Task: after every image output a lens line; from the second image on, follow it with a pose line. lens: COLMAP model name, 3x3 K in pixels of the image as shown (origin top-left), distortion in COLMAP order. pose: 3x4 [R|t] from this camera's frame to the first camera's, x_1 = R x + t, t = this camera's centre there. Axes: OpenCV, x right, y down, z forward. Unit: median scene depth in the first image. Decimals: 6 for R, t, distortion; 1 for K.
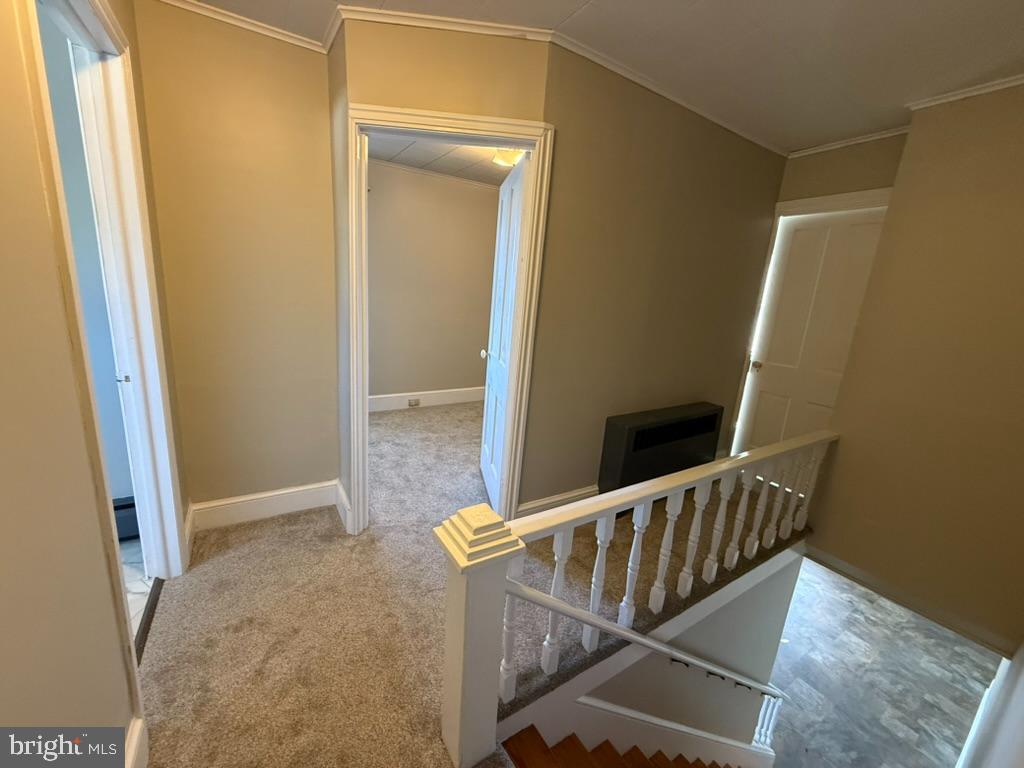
lens RADIAL K [[403.4, 0, 512.0], [0, 403.4, 384.0], [0, 0, 1]] dist [-0.000873, -0.000040]
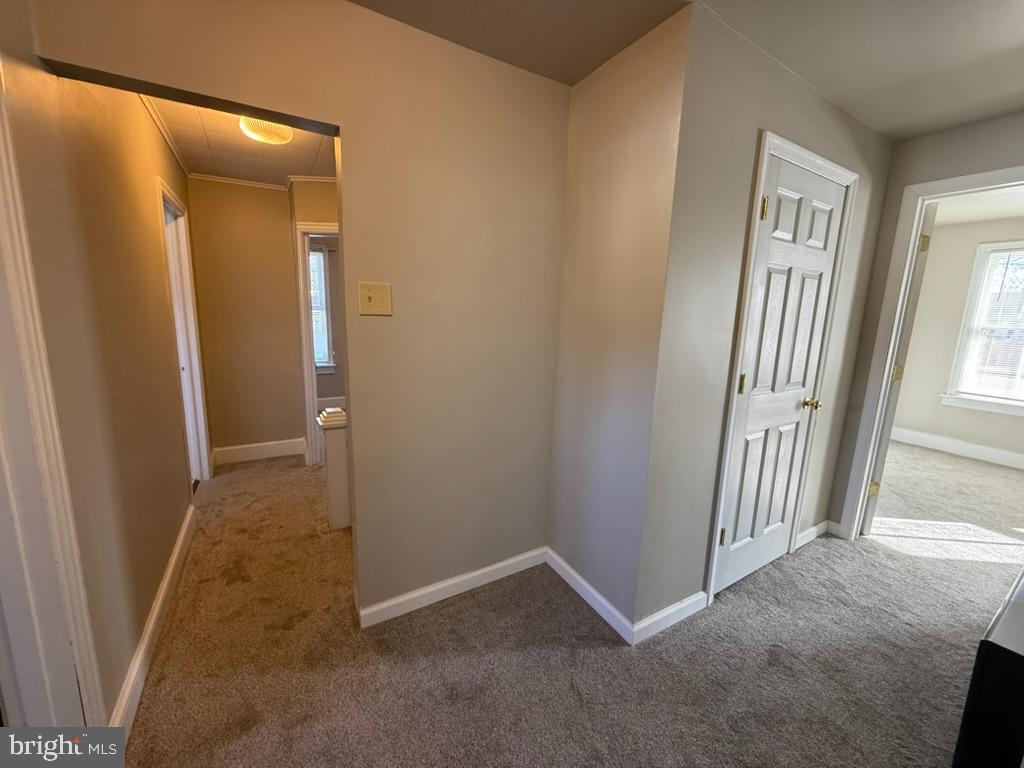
lens RADIAL K [[403.4, 0, 512.0], [0, 403.4, 384.0], [0, 0, 1]] dist [-0.000873, -0.000040]
pose [[0.998784, -0.039567, -0.029401, 0.598801], [0.037934, 0.997812, -0.054151, 0.193031], [0.031479, 0.052970, 0.998100, -0.774279]]
